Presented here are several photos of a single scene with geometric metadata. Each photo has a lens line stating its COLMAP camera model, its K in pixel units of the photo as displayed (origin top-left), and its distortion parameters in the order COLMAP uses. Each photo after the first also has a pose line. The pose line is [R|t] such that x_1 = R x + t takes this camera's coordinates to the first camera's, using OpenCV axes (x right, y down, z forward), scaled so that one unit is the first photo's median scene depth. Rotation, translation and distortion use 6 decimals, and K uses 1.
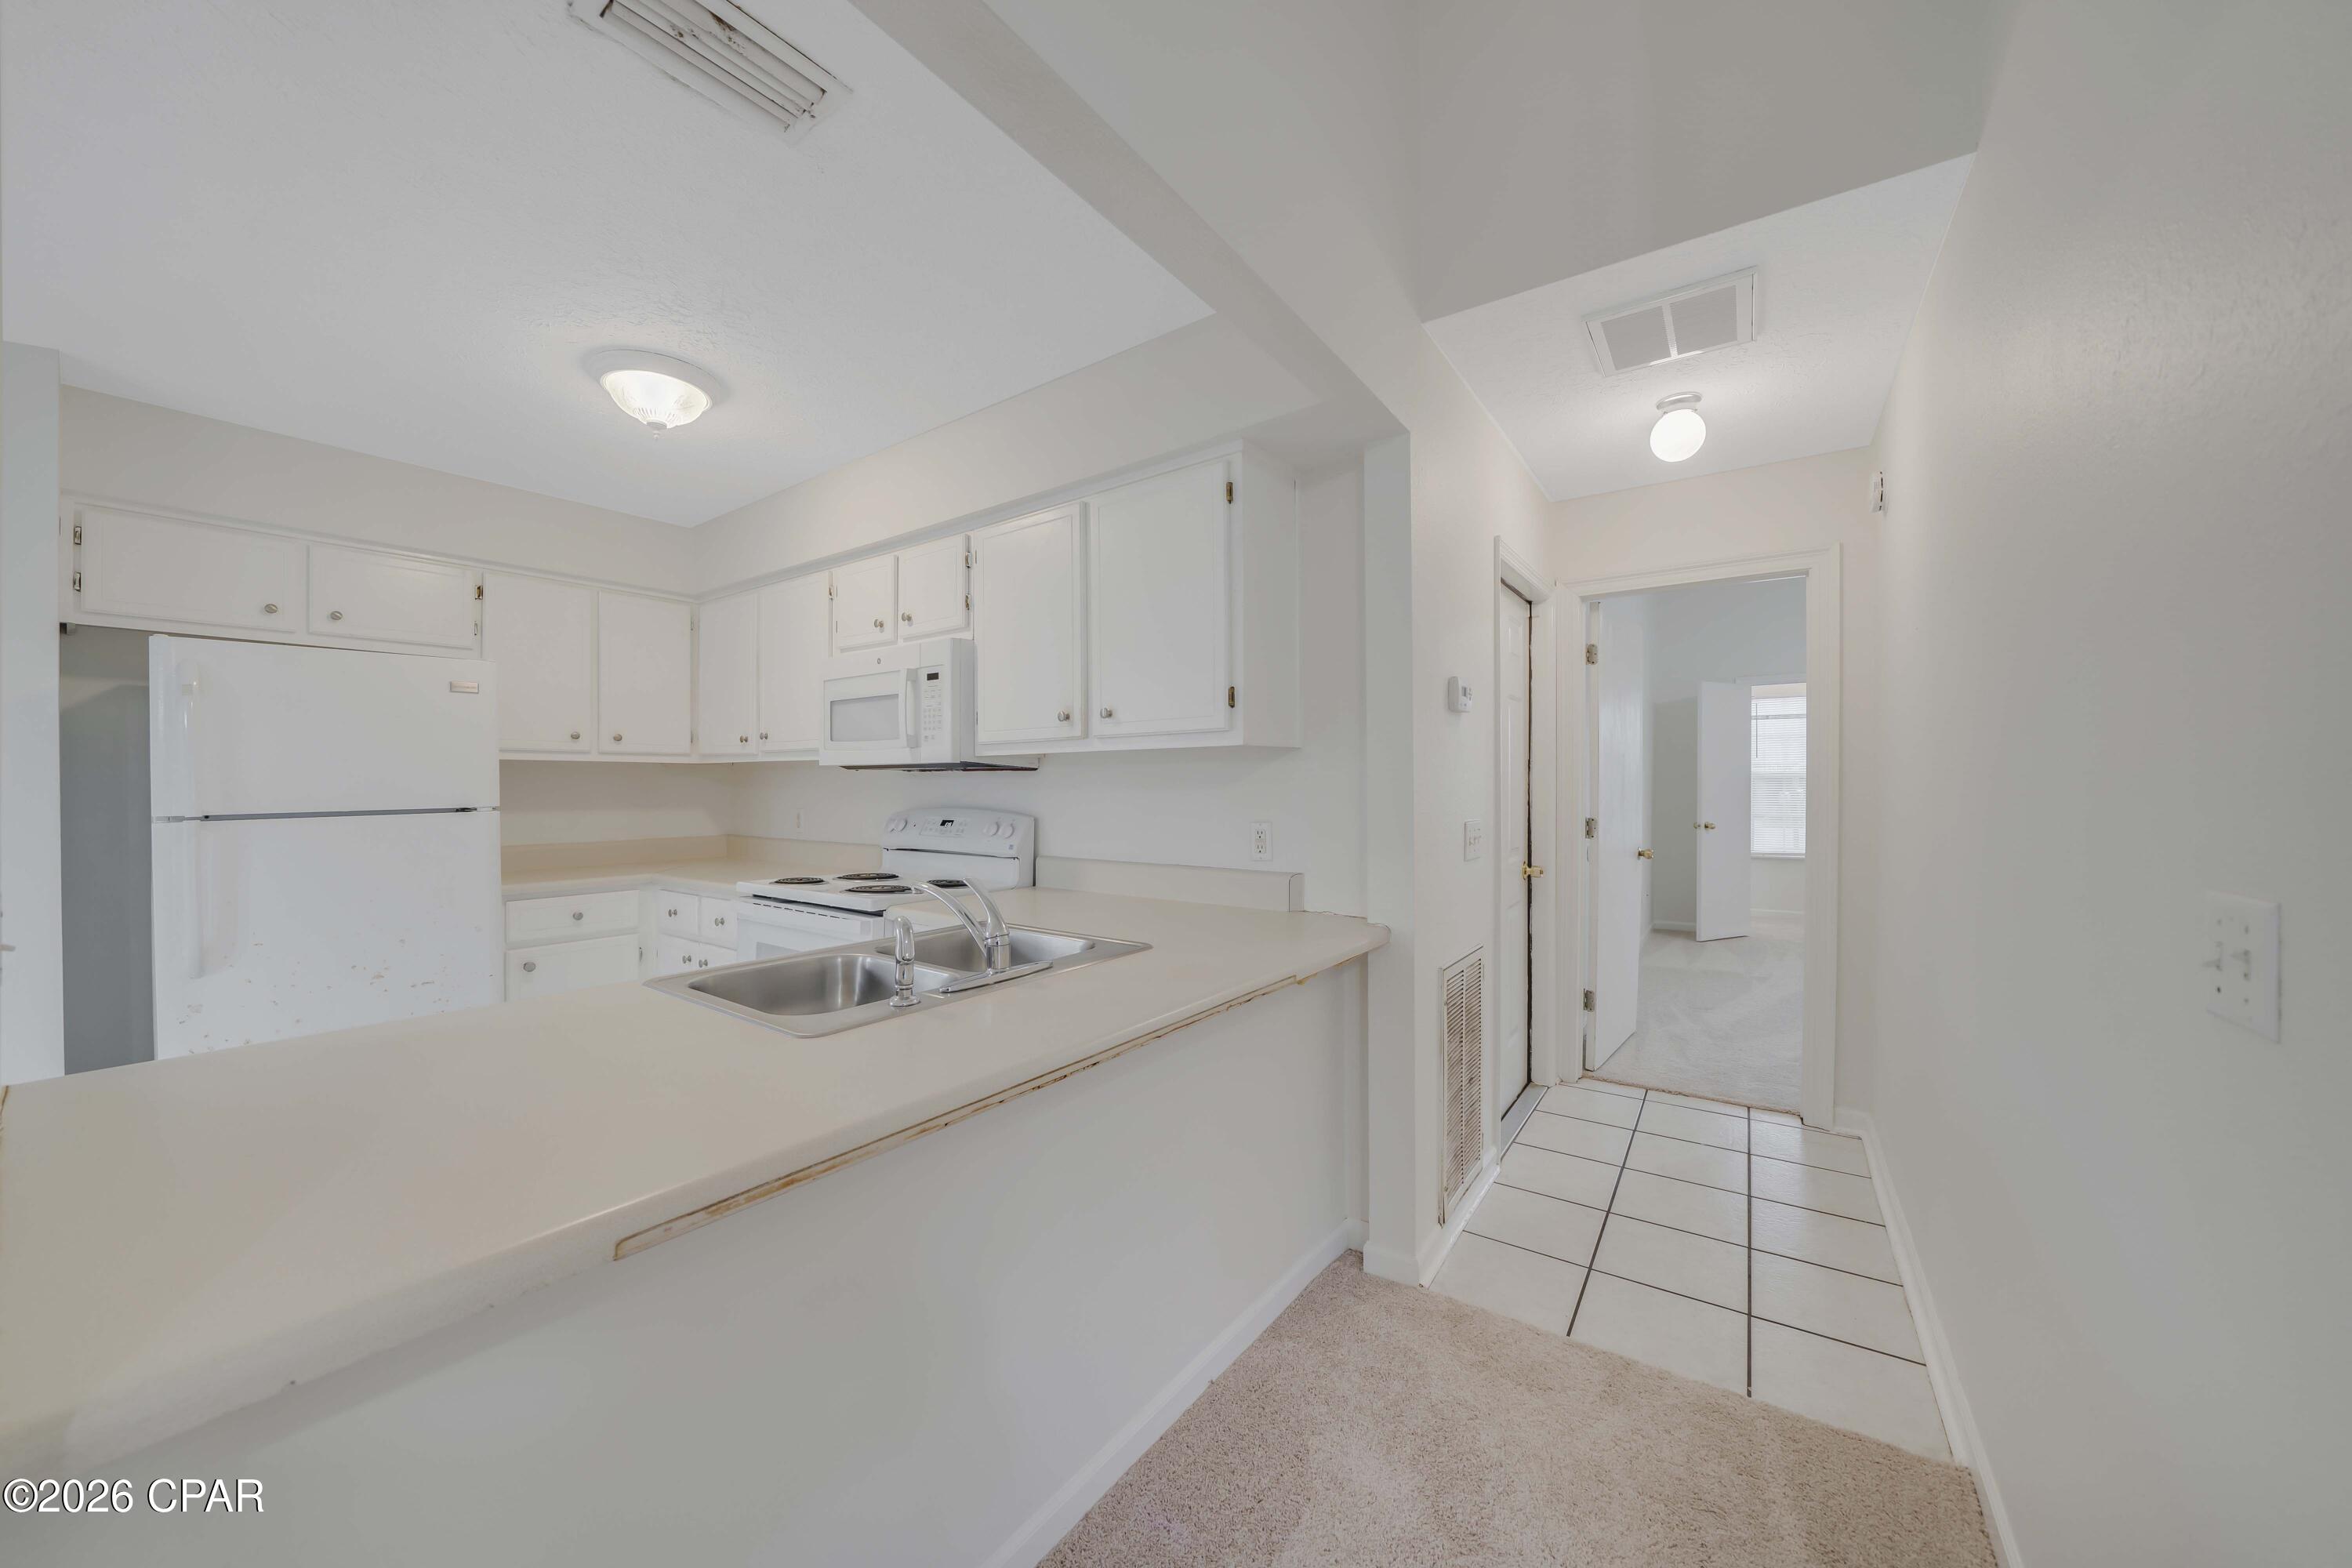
lens RADIAL K [[829.3, 0, 1167.2], [0, 829.3, 790.0], [0, 0, 1]] dist [-0.019665, 0.000661]
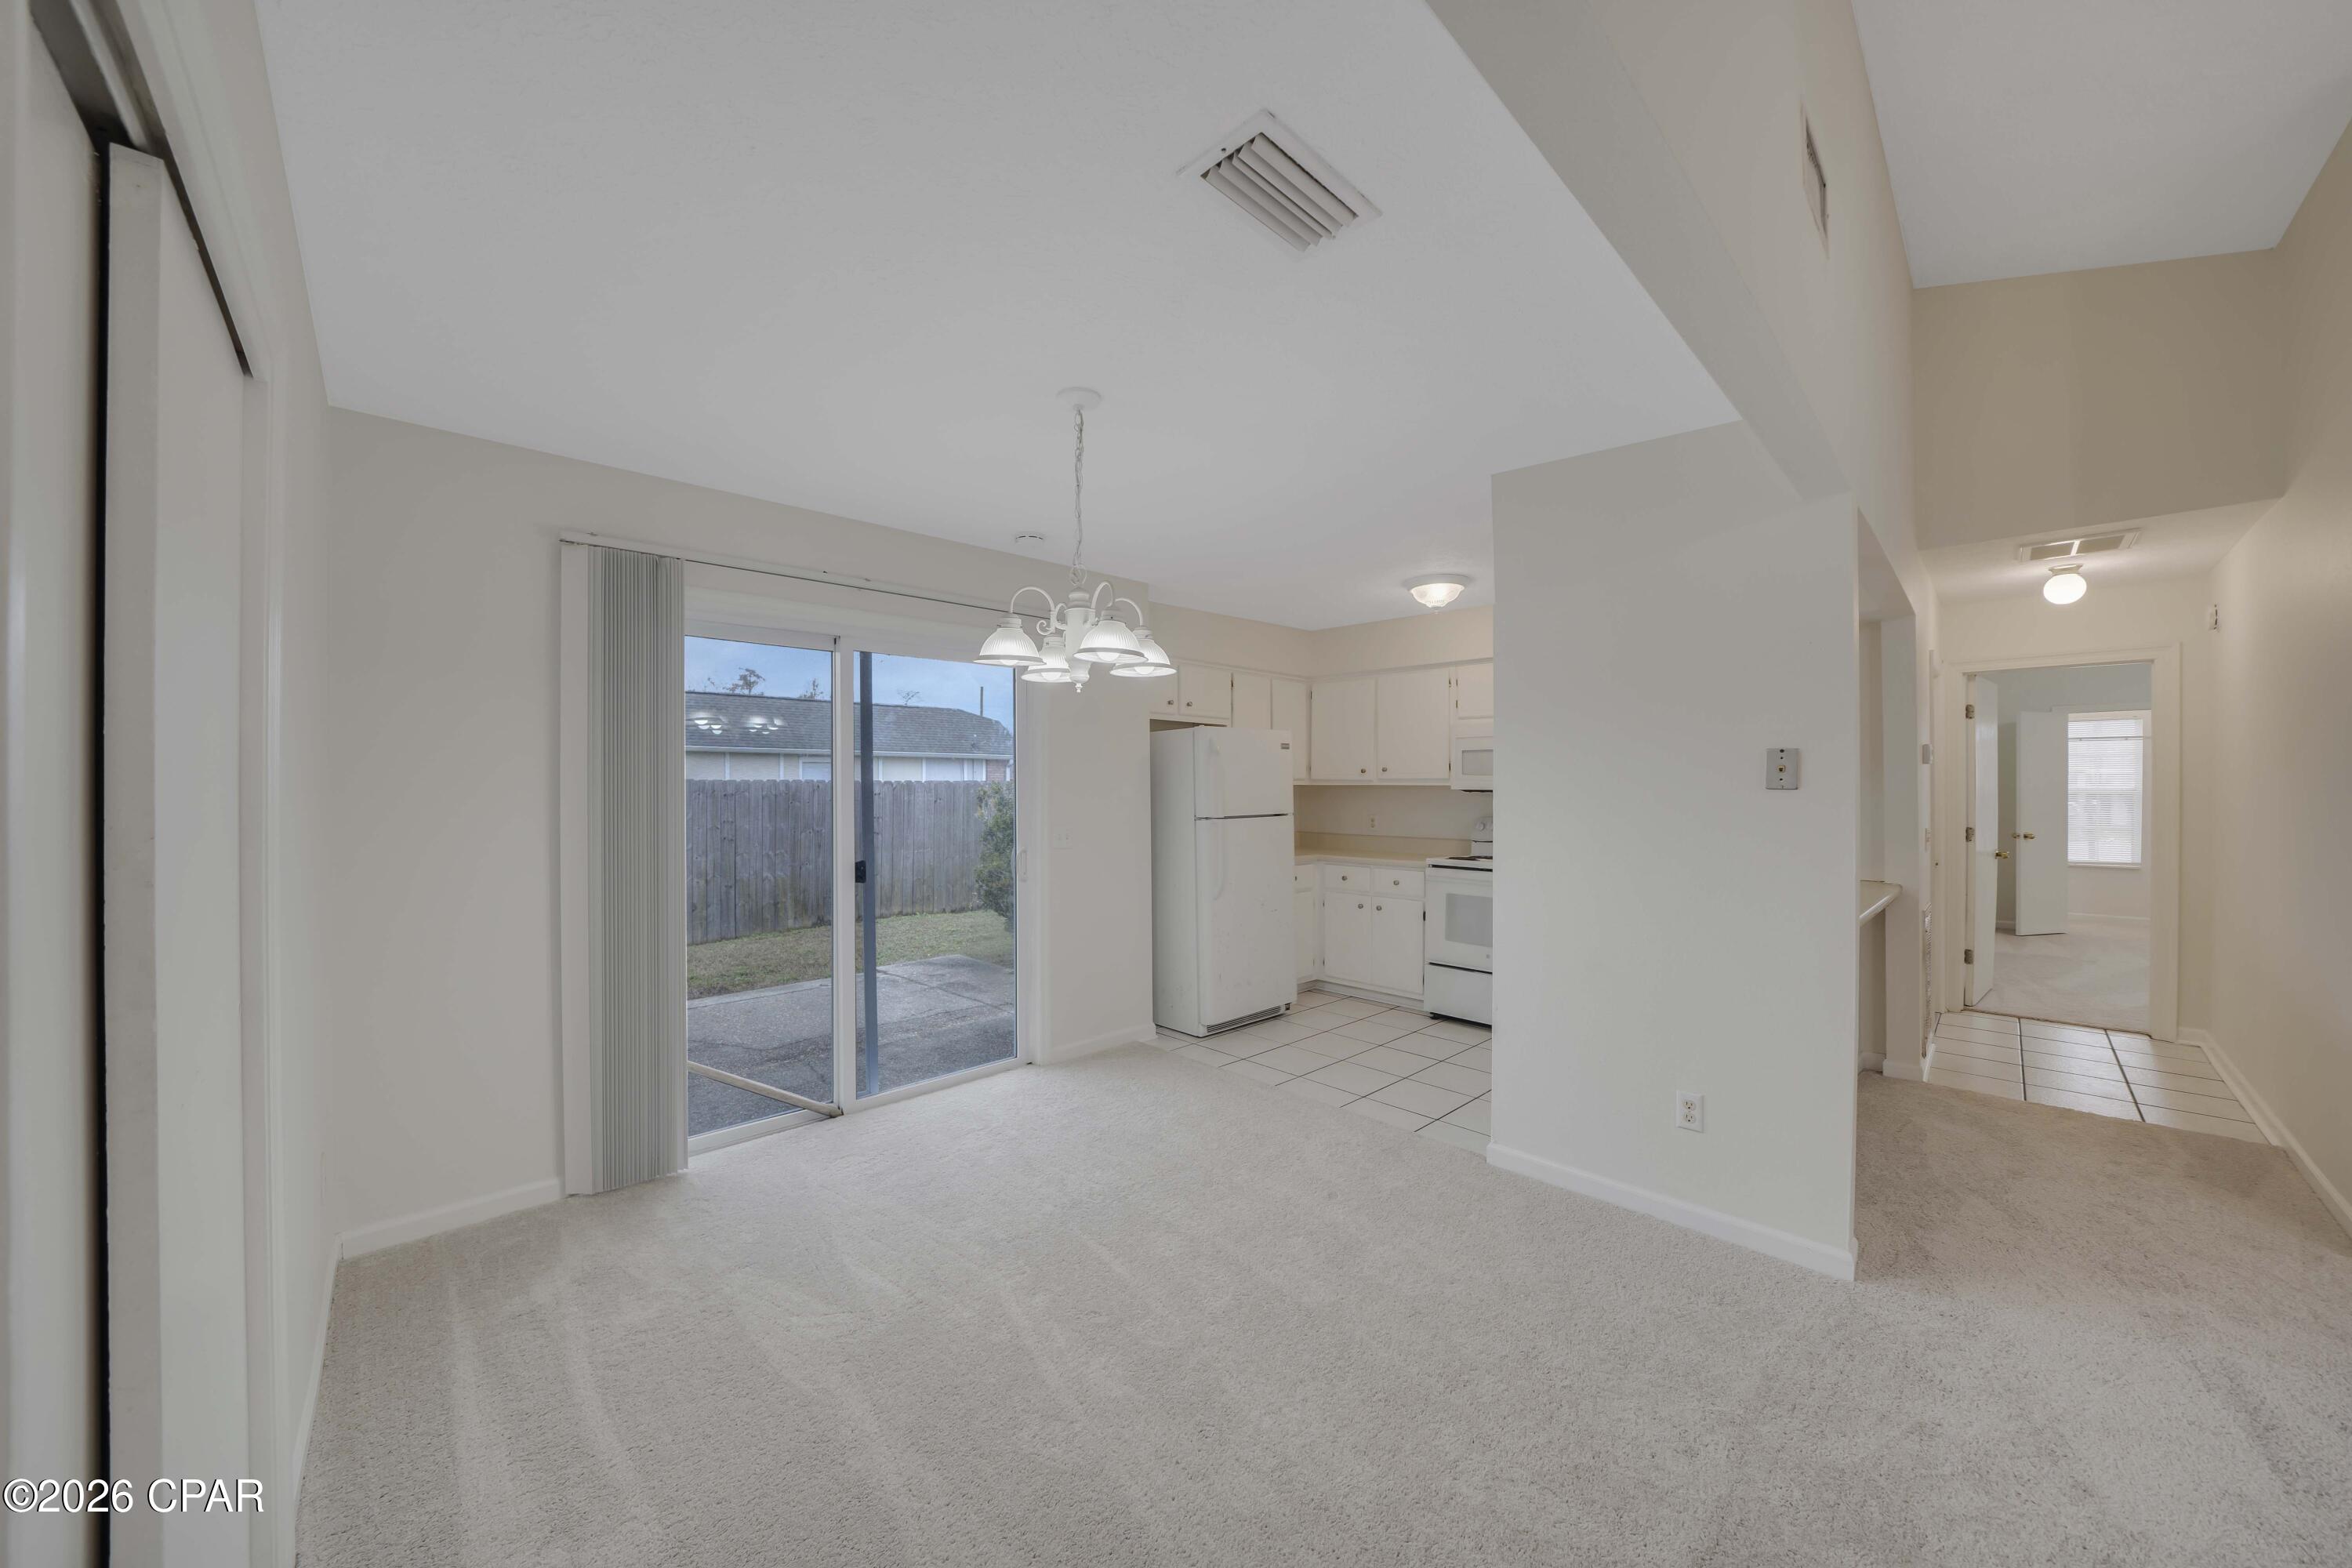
lens RADIAL K [[829.3, 0, 1164.7], [0, 829.3, 783.6], [0, 0, 1]] dist [-0.019665, 0.000661]
pose [[0.982398, 0.004507, -0.186746, -0.661087], [-0.006780, 0.999911, -0.011532, -0.017639], [0.186677, 0.012596, 0.982341, -0.716829]]
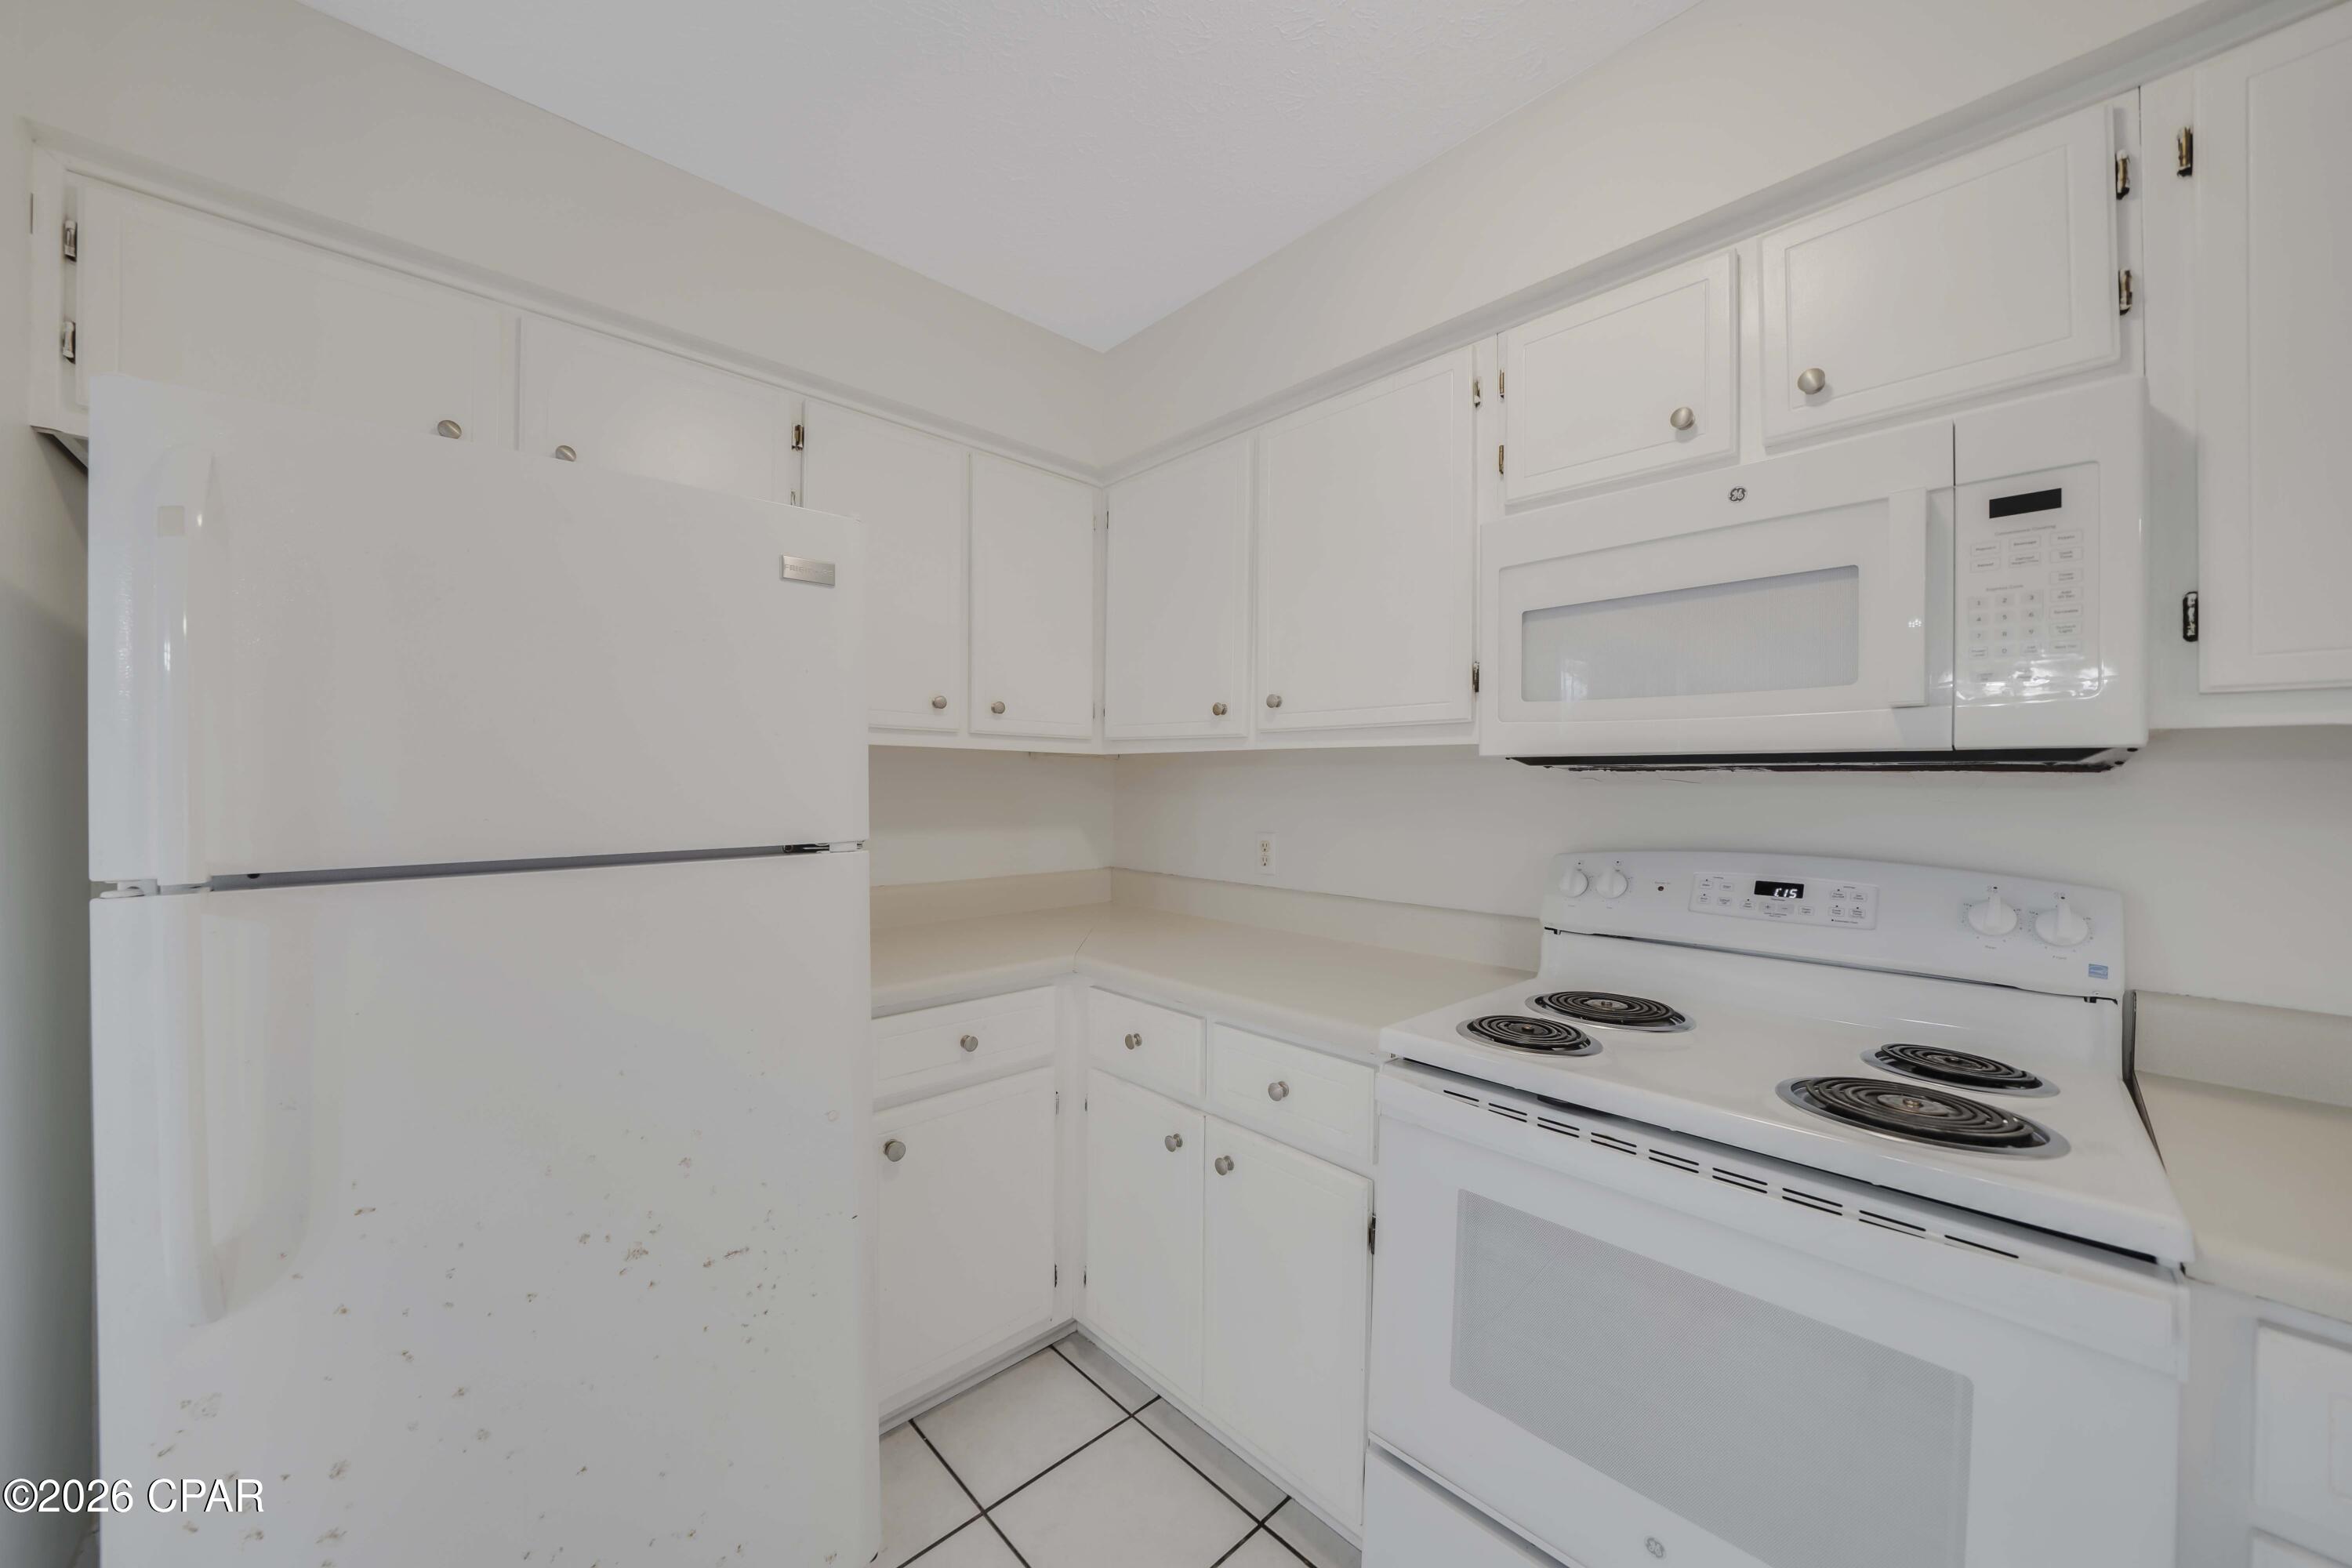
lens RADIAL K [[829.3, 0, 1168.5], [0, 829.3, 796.9], [0, 0, 1]] dist [-0.019665, 0.000661]
pose [[0.982013, 0.013222, -0.188348, -0.494289], [-0.011555, 0.999884, 0.009944, -0.009302], [0.188458, -0.007589, 0.982052, 0.506393]]
